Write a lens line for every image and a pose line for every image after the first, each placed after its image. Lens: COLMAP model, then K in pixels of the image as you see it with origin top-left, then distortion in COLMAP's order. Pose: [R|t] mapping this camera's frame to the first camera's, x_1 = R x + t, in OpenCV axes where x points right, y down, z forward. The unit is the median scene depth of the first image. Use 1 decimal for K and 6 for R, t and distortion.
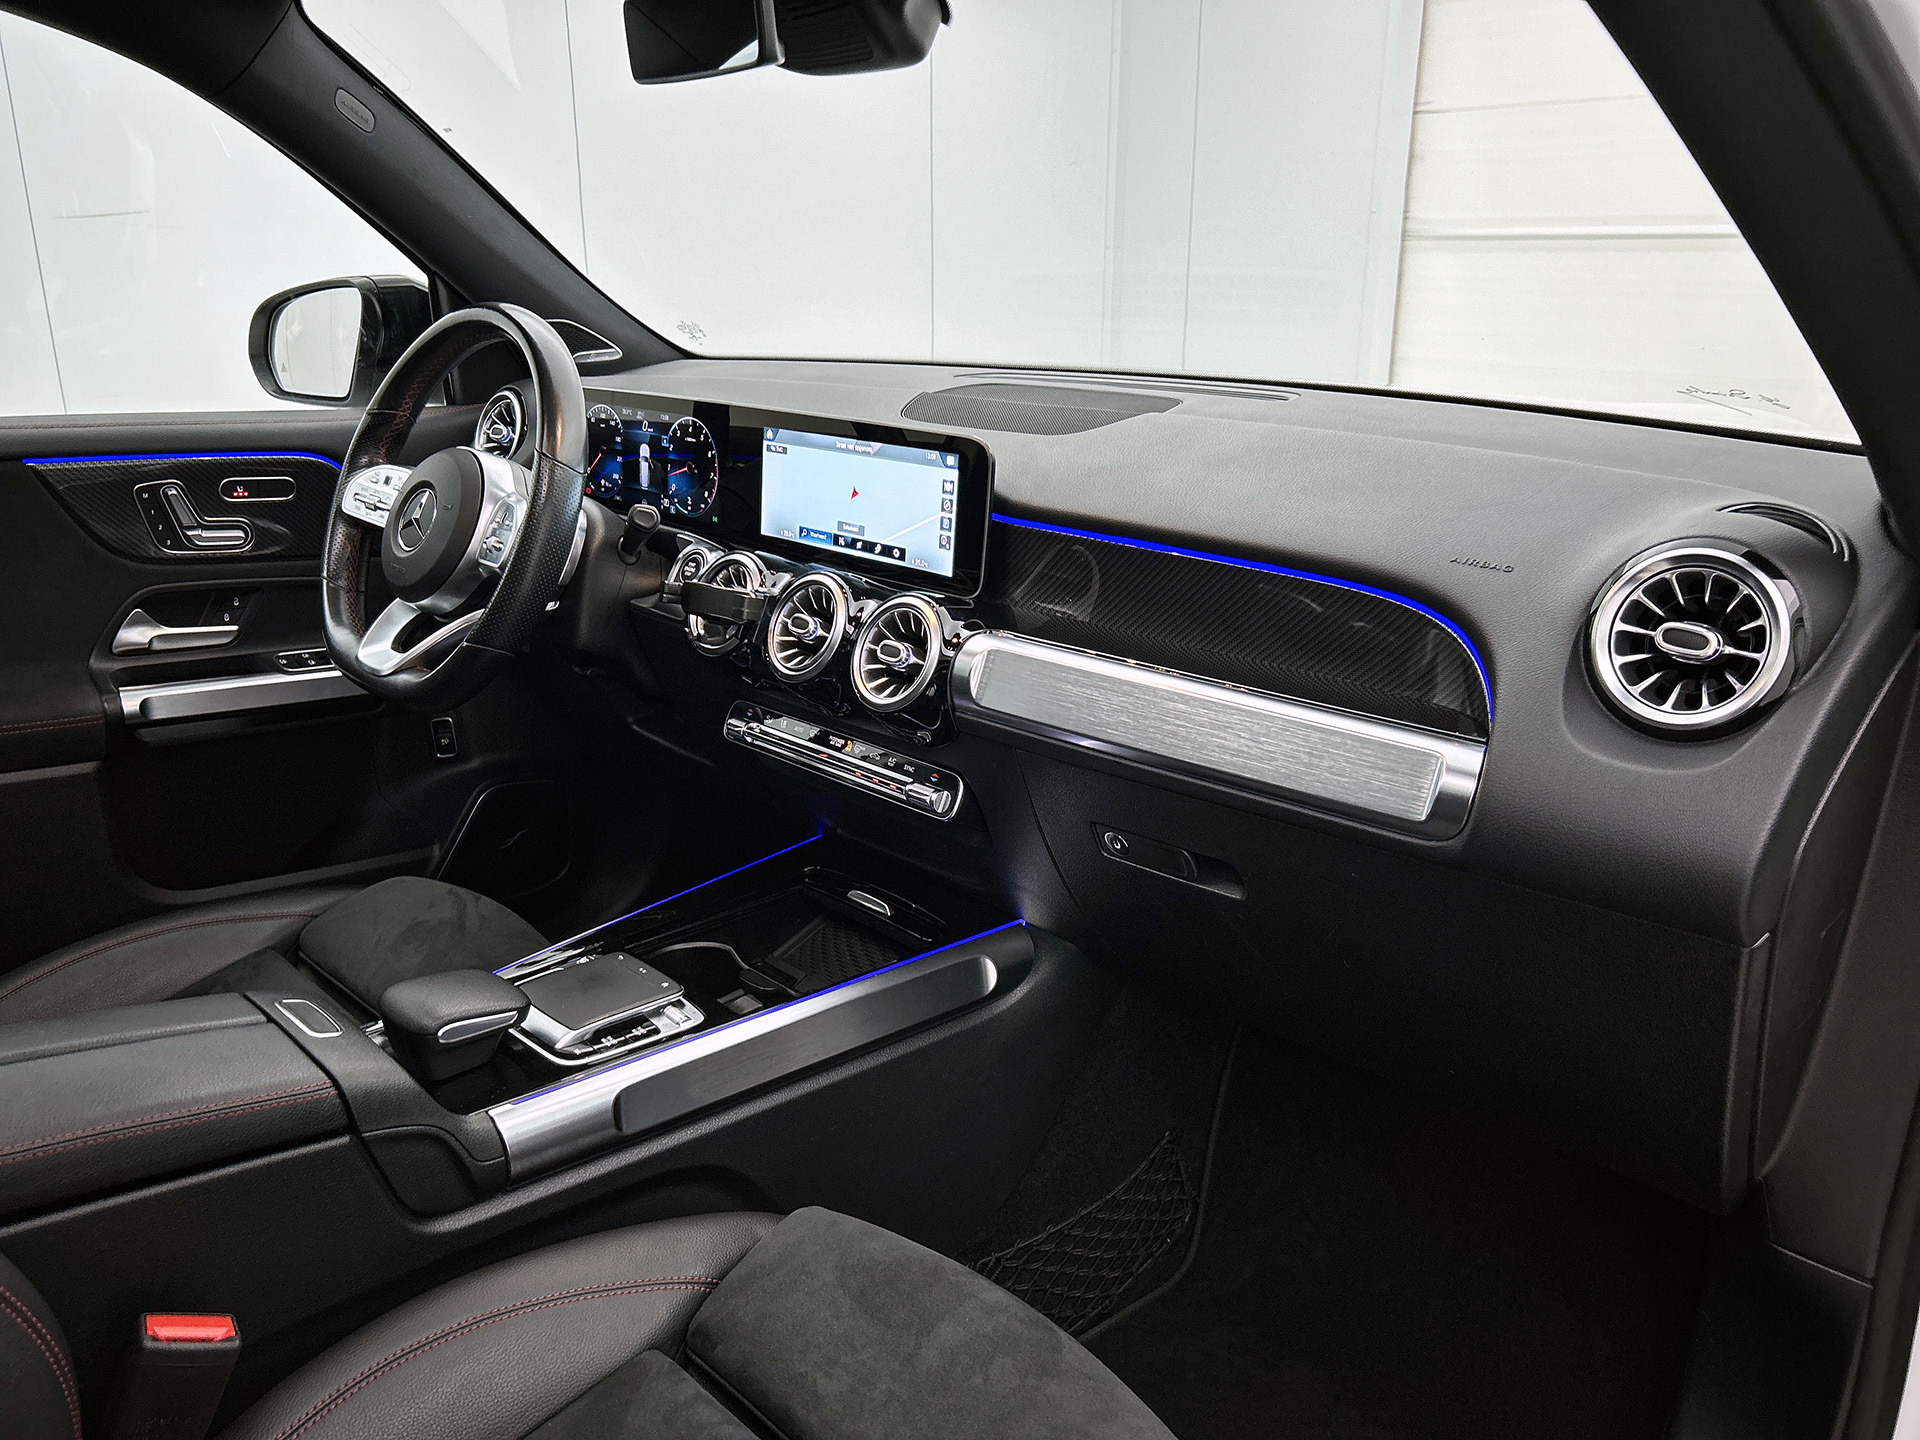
lens RADIAL K [[1463.9, 0, 961.1], [0, 1463.9, 736.6], [0, 0, 1]] dist [0.034883, -0.020484]
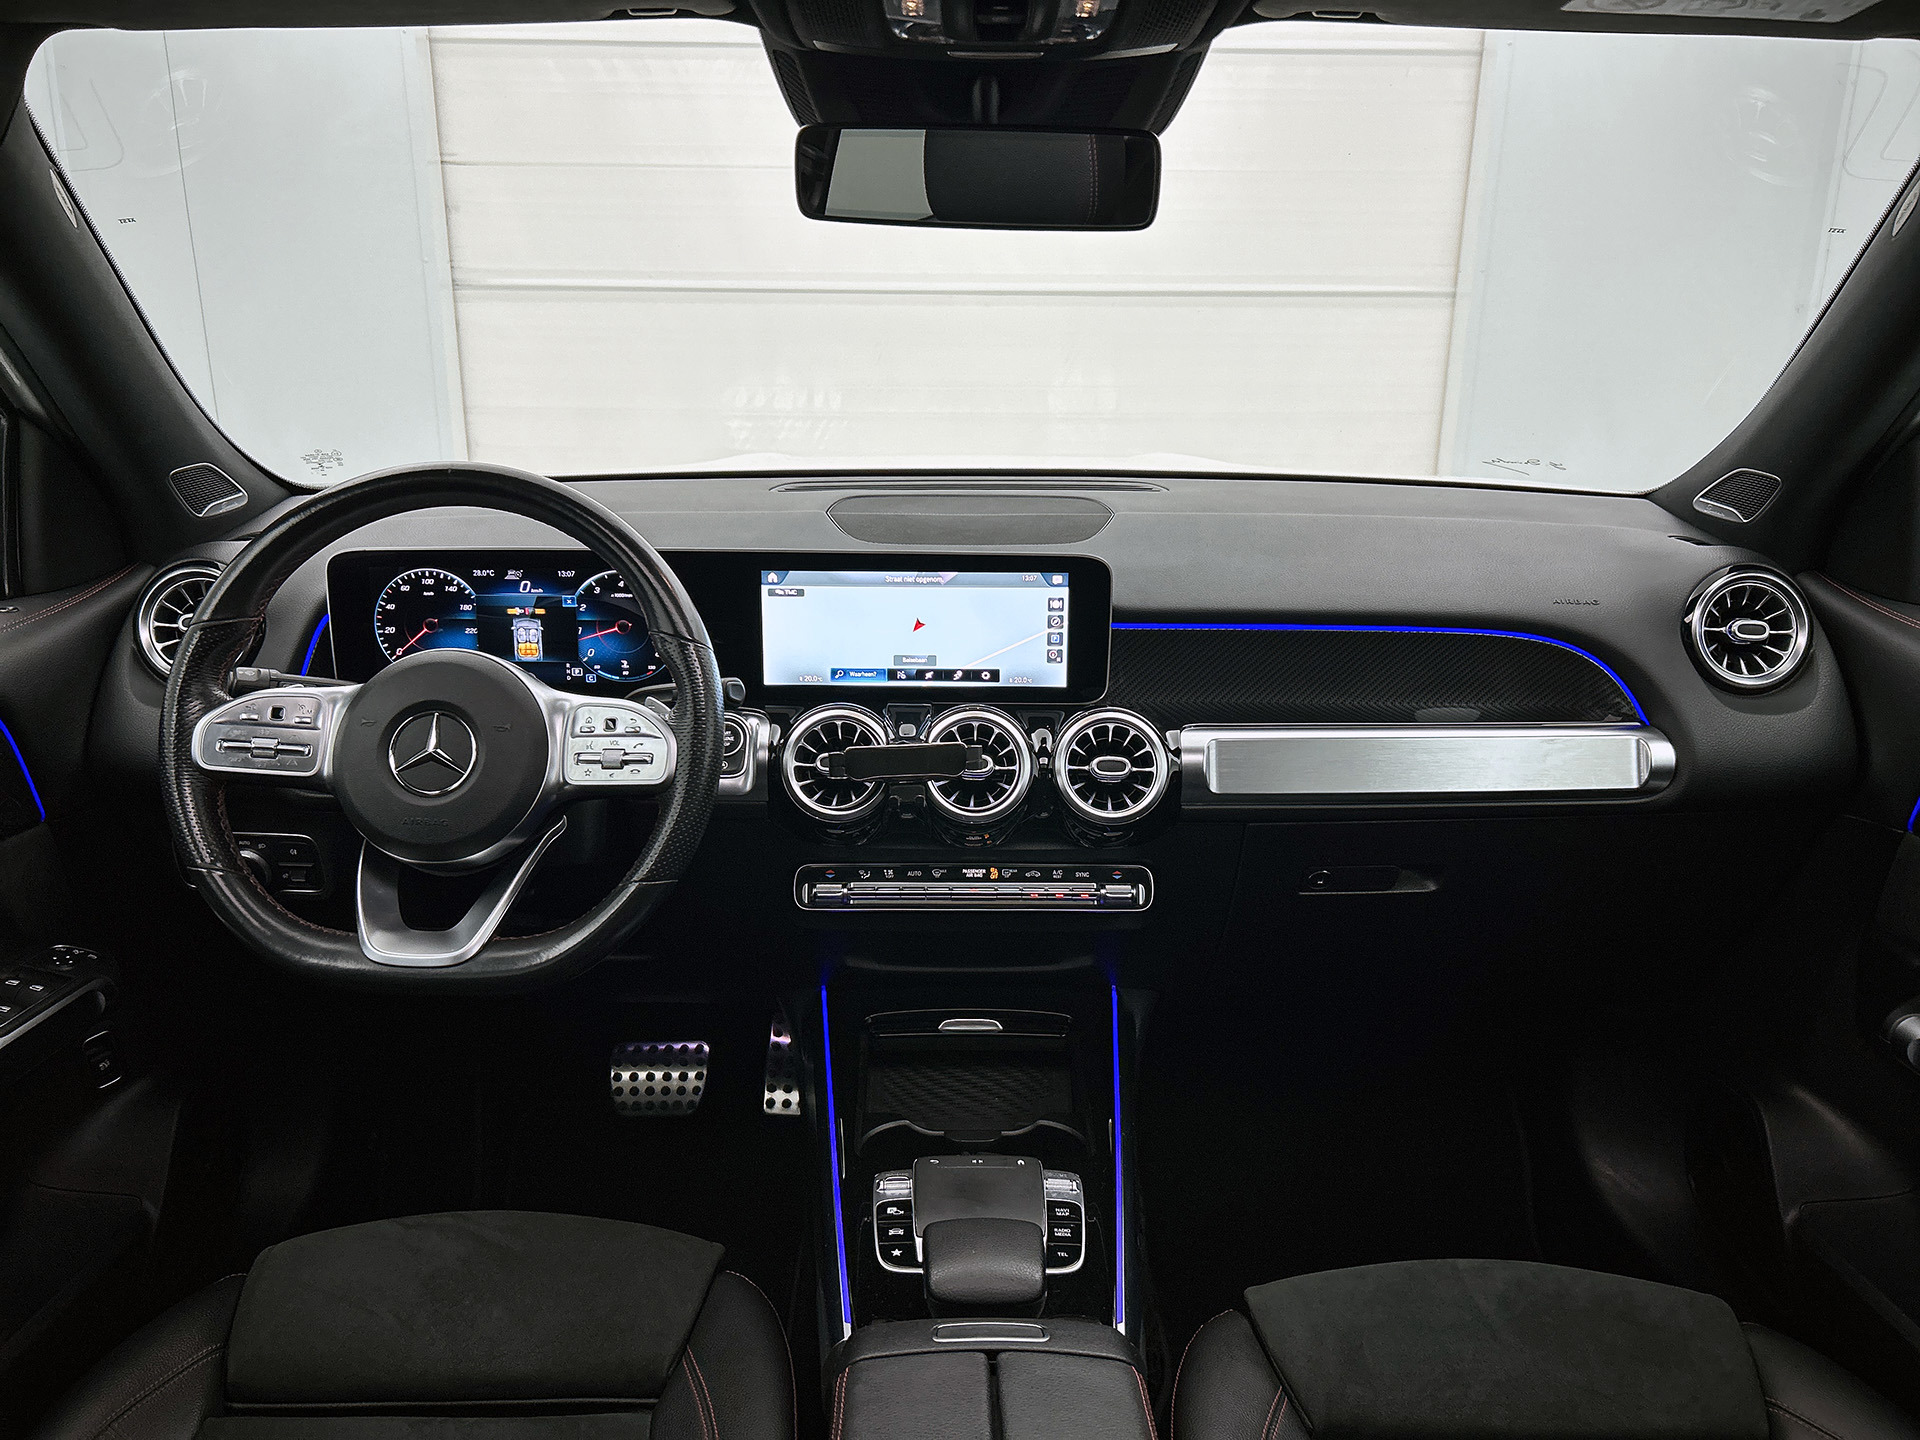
lens RADIAL K [[1463.9, 0, 994.1], [0, 1463.9, 723.2], [0, 0, 1]] dist [0.034883, -0.020484]
pose [[0.697241, -0.206707, 0.686387, -0.718708], [0.221536, 0.972784, 0.067916, -0.155764], [-0.681746, 0.104706, 0.724058, 0.258269]]
